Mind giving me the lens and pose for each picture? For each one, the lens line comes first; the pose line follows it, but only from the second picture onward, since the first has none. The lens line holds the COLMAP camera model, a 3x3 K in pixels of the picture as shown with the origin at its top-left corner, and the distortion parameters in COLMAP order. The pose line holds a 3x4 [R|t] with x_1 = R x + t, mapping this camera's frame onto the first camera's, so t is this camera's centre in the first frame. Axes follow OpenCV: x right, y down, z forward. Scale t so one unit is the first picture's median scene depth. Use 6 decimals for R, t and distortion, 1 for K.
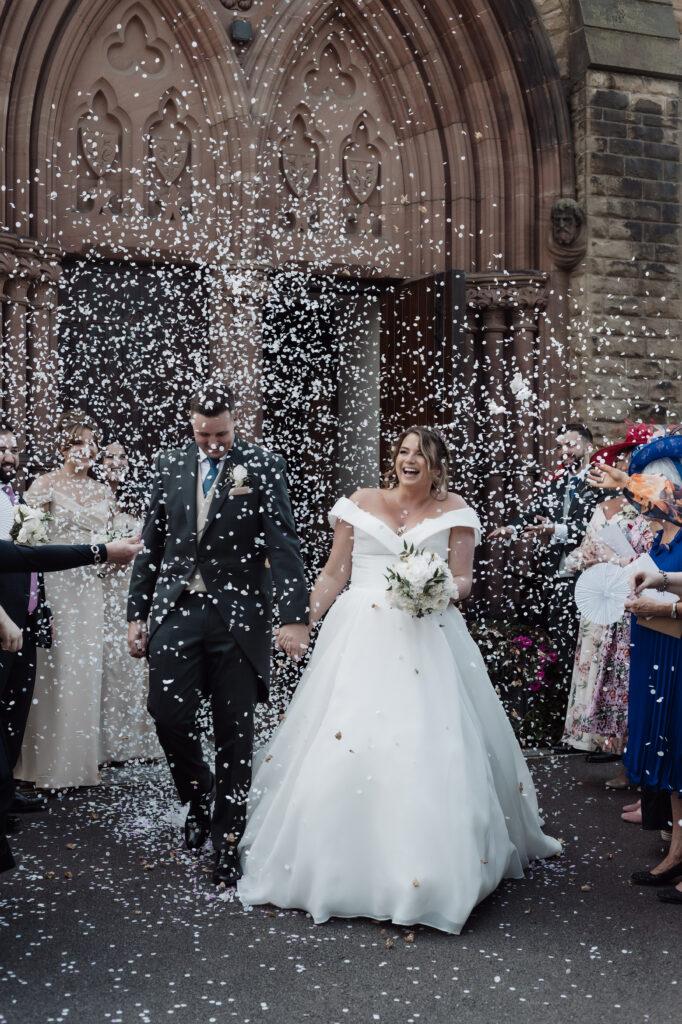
lens RADIAL K [[1491.2, 0, 340.8], [0, 1491.2, 512.0], [0, 0, 1]] dist [0.024908, 0.000000]
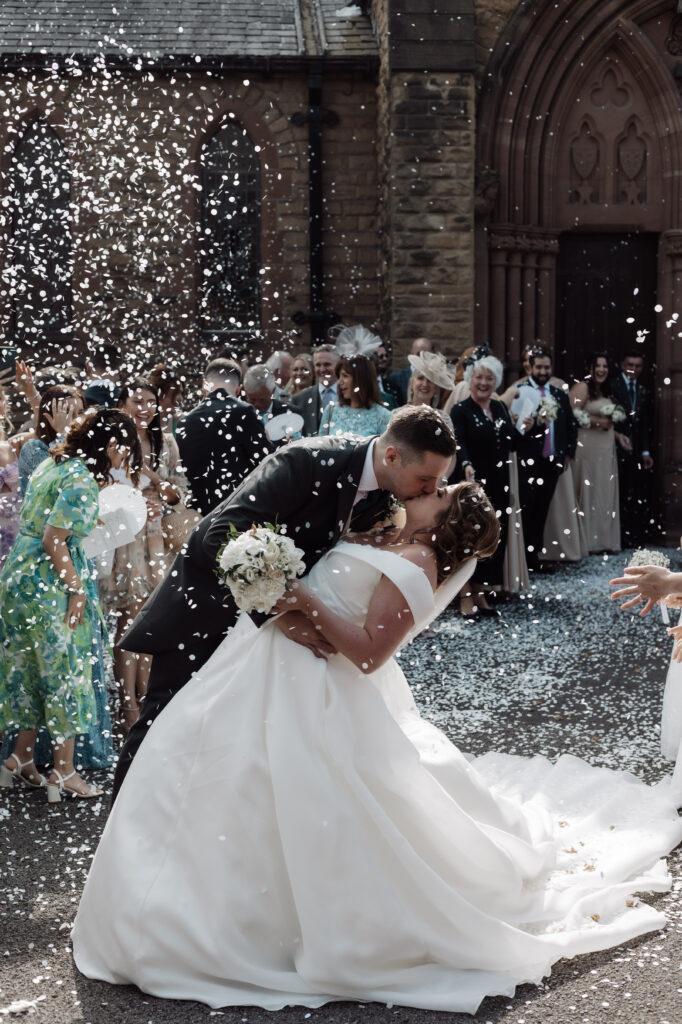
lens RADIAL K [[1491.2, 0, 340.8], [0, 1491.2, 511.9], [0, 0, 1]] dist [0.024908, 0.000000]
pose [[0.938569, 0.020456, -0.344486, 0.140120], [0.000444, 0.998169, 0.060481, 0.026482], [0.345092, -0.056919, 0.936841, -0.549138]]
